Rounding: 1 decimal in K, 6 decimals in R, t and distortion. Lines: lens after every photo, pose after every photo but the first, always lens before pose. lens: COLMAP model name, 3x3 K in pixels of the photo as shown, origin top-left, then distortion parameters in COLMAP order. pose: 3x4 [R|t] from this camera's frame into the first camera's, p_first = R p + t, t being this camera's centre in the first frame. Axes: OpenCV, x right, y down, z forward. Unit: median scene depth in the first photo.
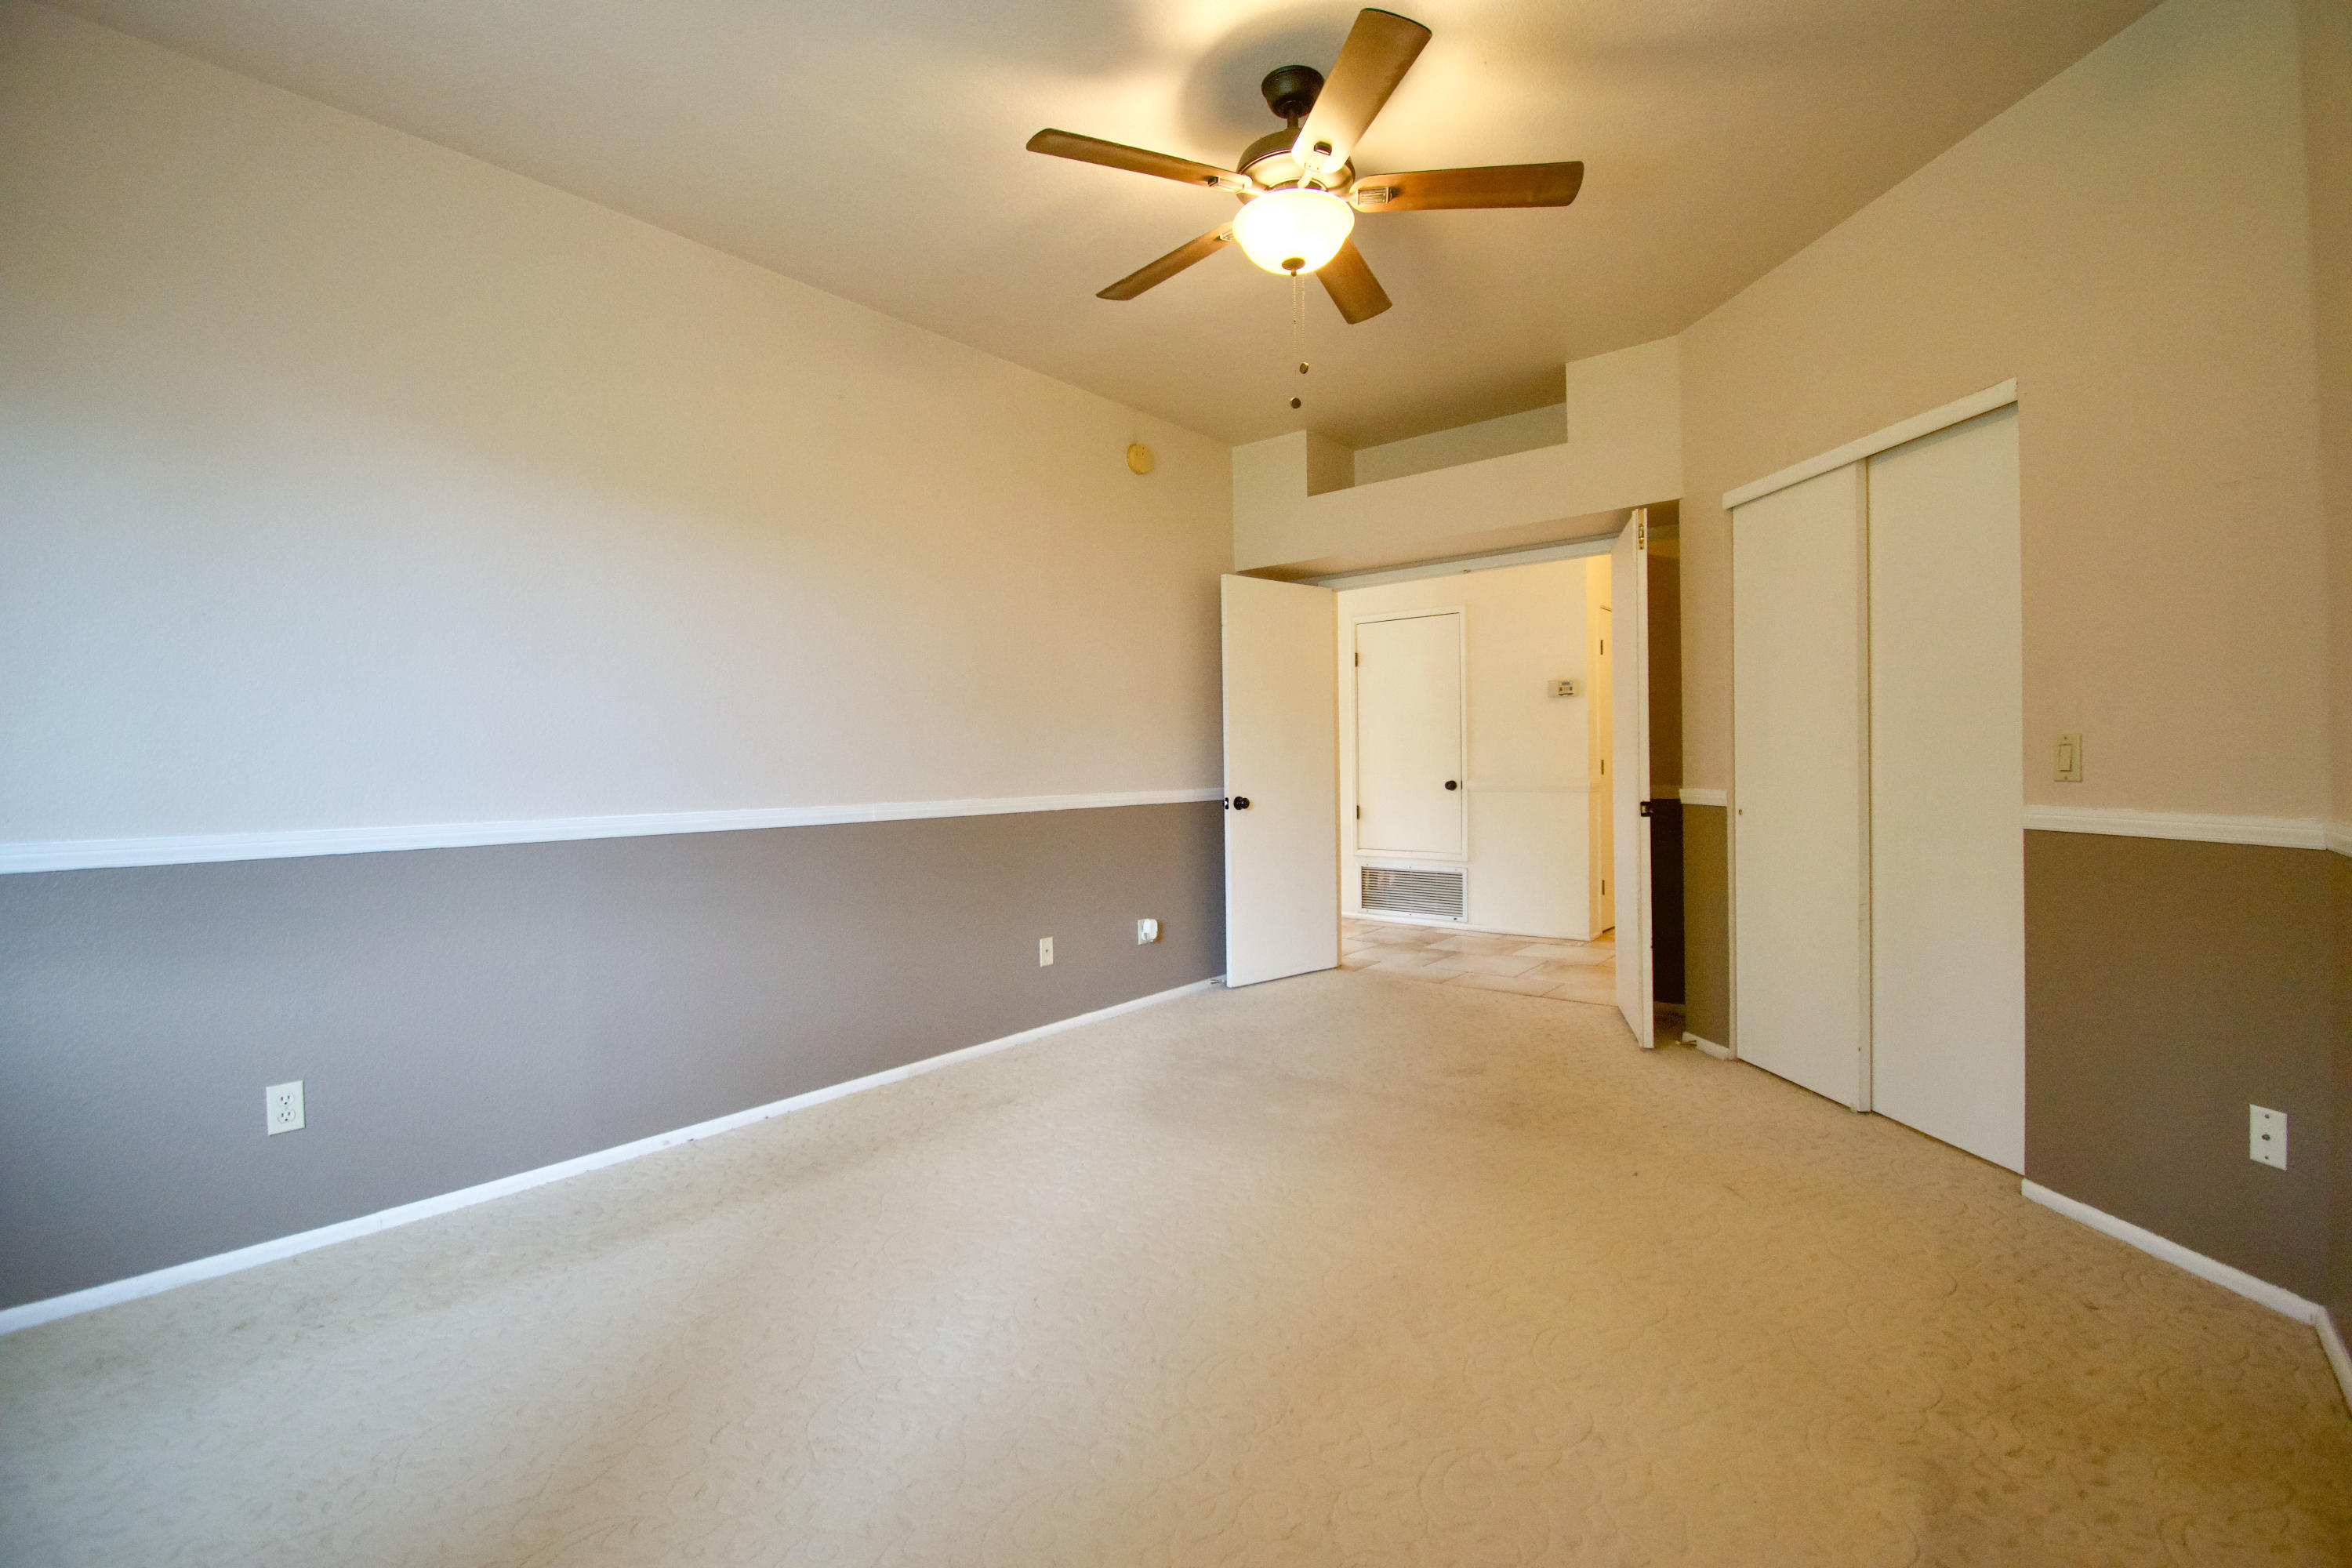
lens RADIAL K [[1073.5, 0, 1185.9], [0, 1073.5, 772.6], [0, 0, 1]] dist [0.023917, -0.030123]
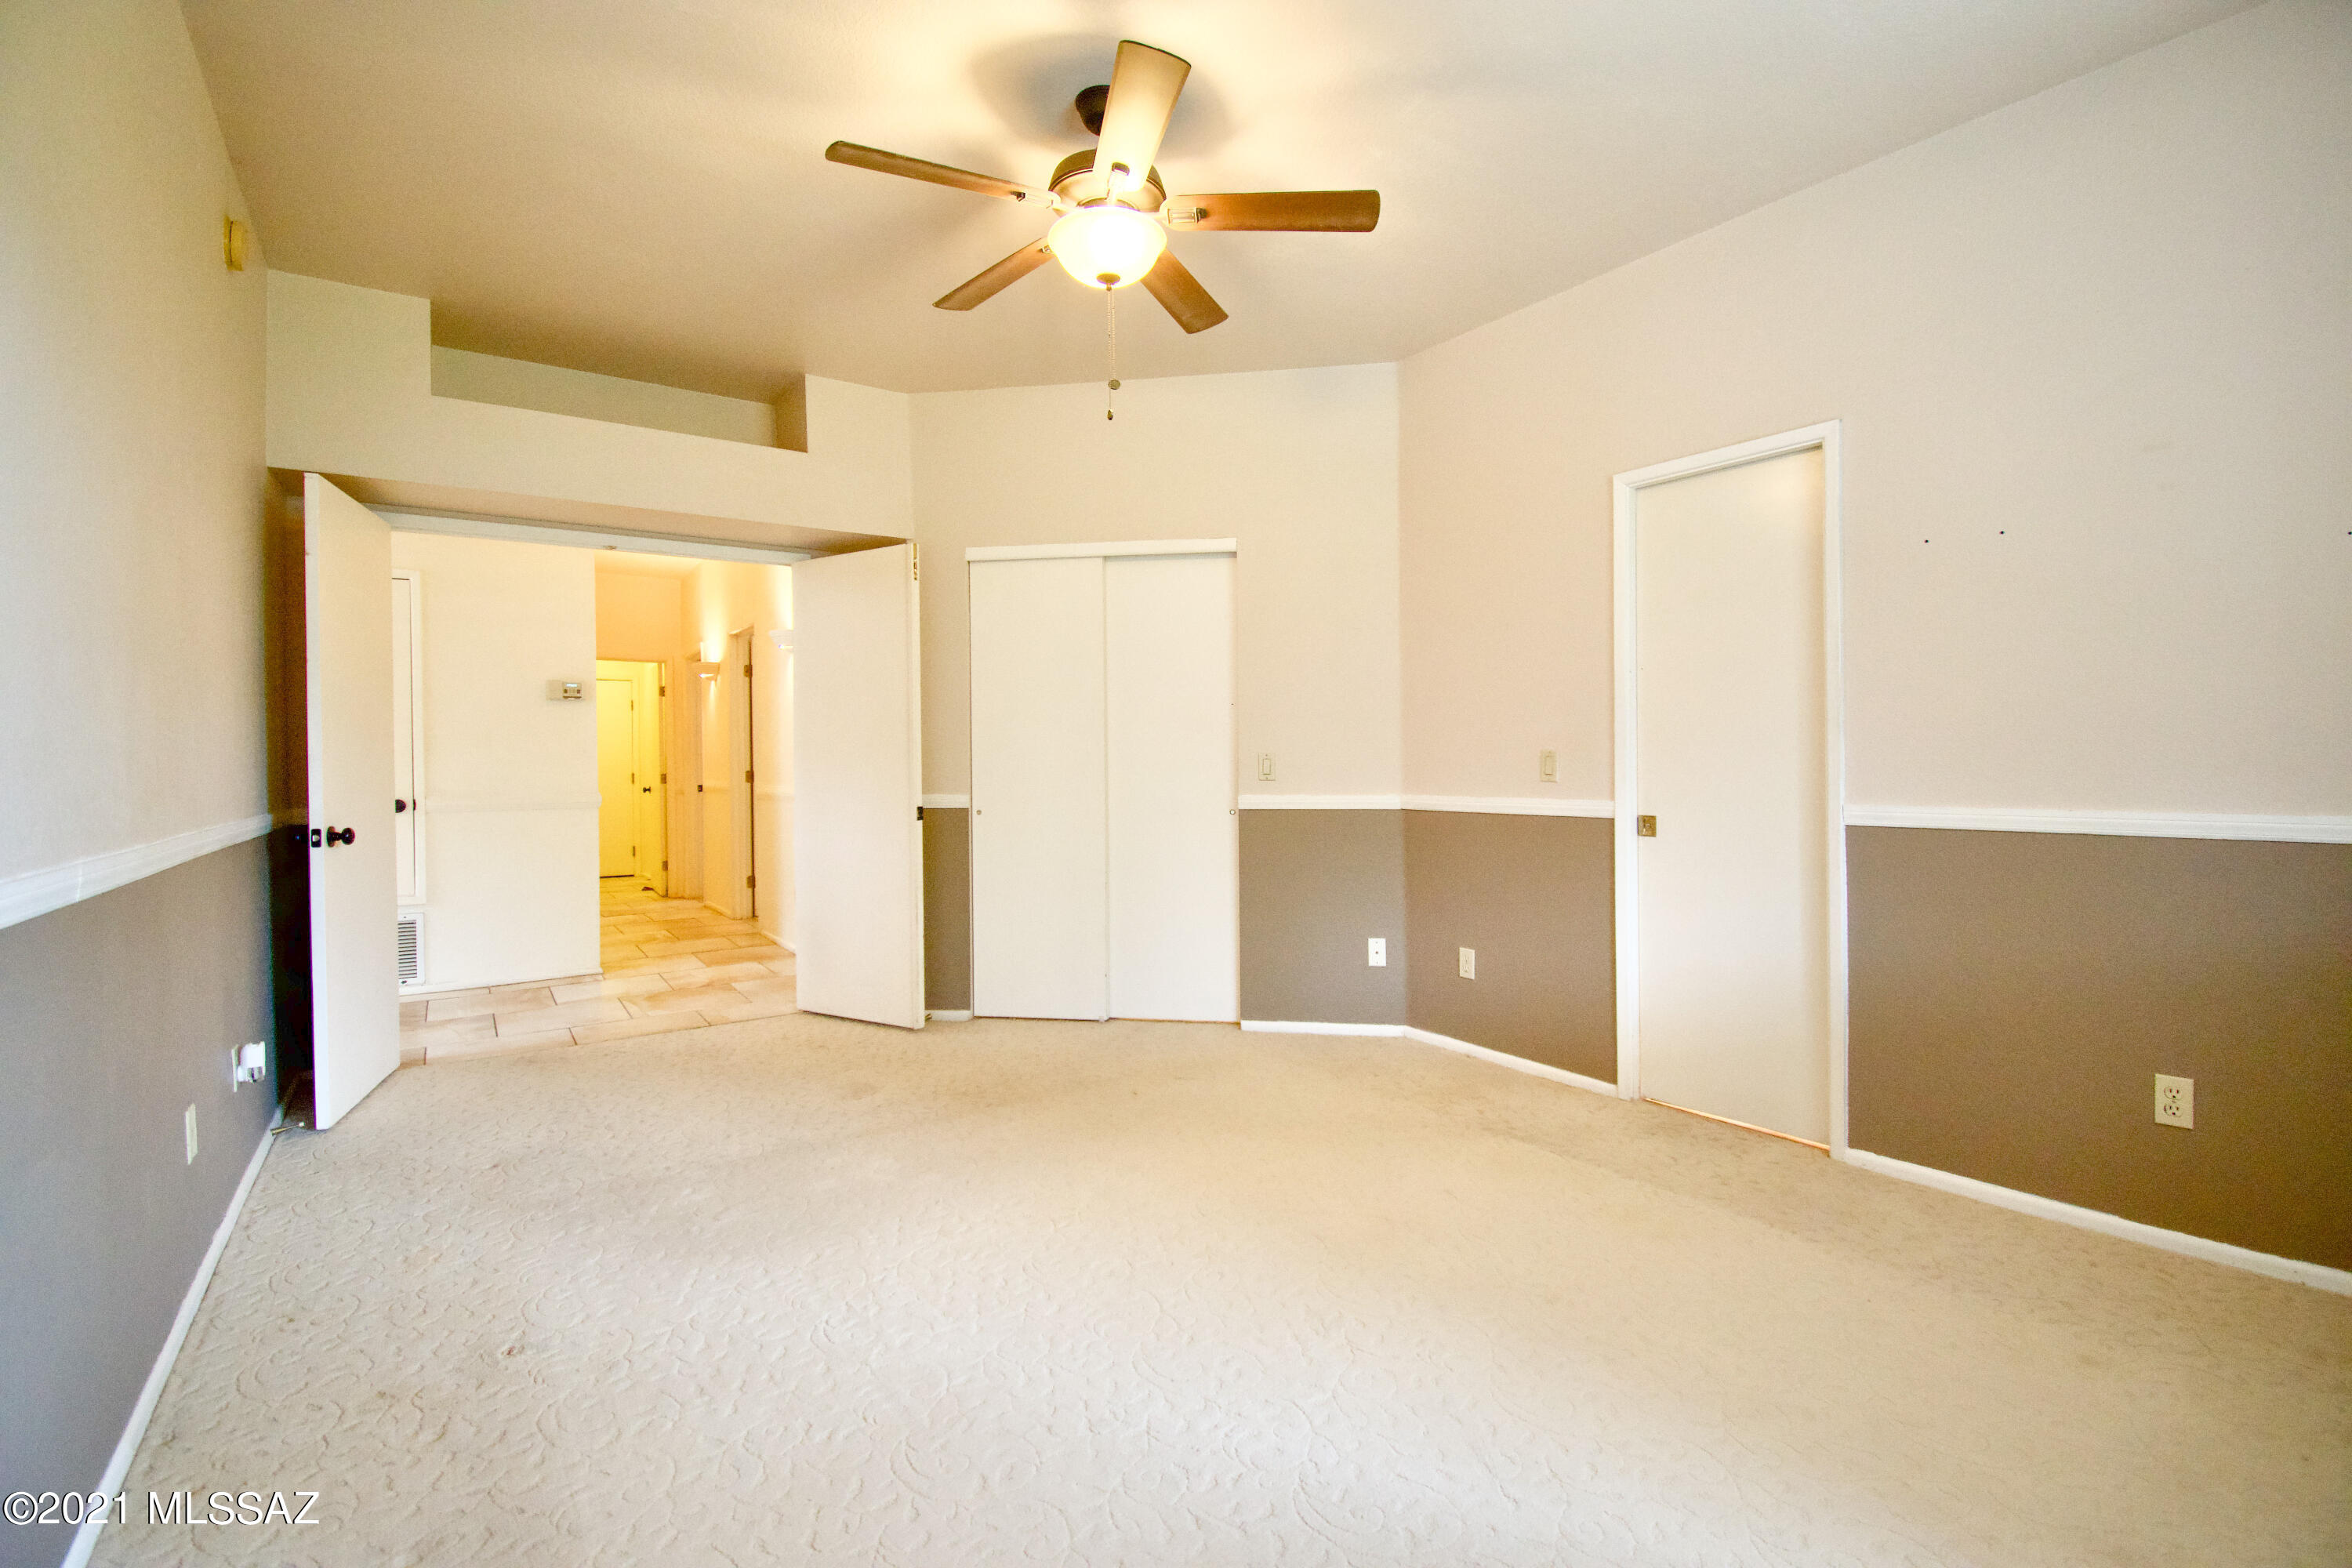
lens RADIAL K [[1073.5, 0, 1185.9], [0, 1073.5, 772.6], [0, 0, 1]] dist [0.023917, -0.030123]
pose [[0.244144, 0.002262, 0.969736, -0.586797], [0.015978, 0.999852, -0.006355, 0.003430], [-0.969607, 0.017046, 0.244071, 0.463385]]
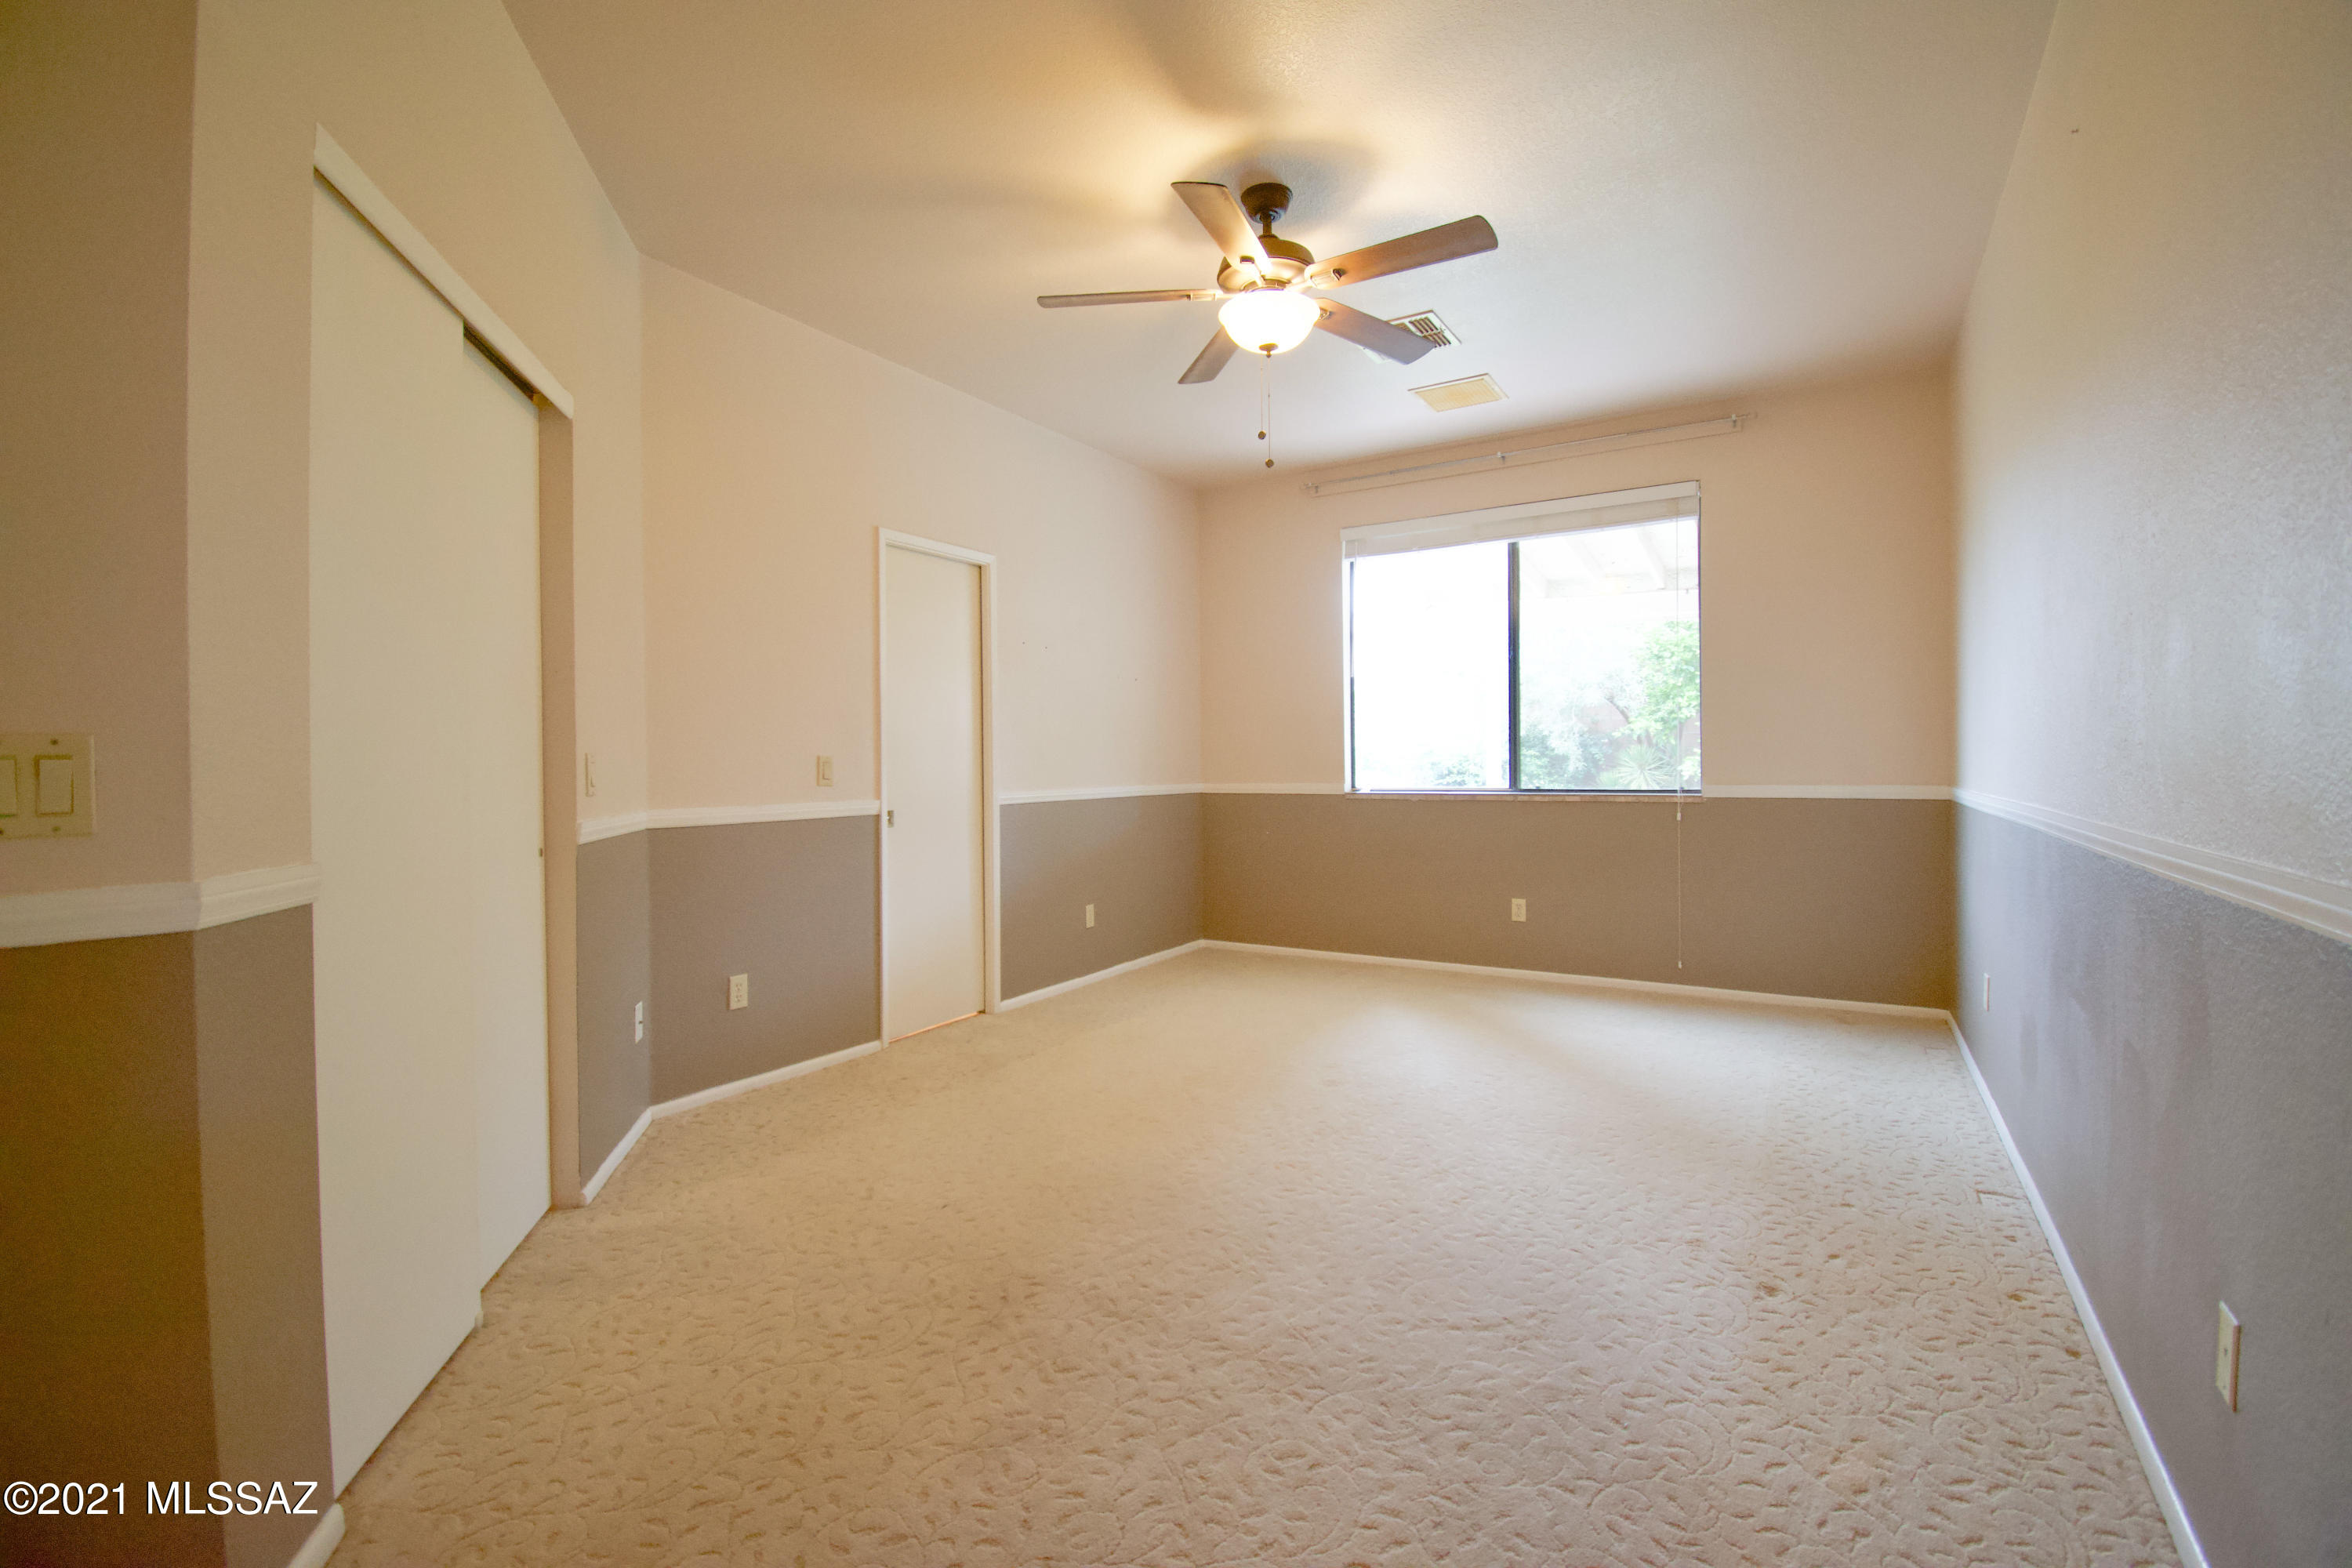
lens RADIAL K [[1073.5, 0, 1185.9], [0, 1073.5, 772.6], [0, 0, 1]] dist [0.023917, -0.030123]
pose [[-0.982565, 0.022390, -0.184568, 0.261113], [0.017665, 0.999474, 0.027200, -0.023562], [0.185080, 0.023466, -0.982443, 1.429689]]
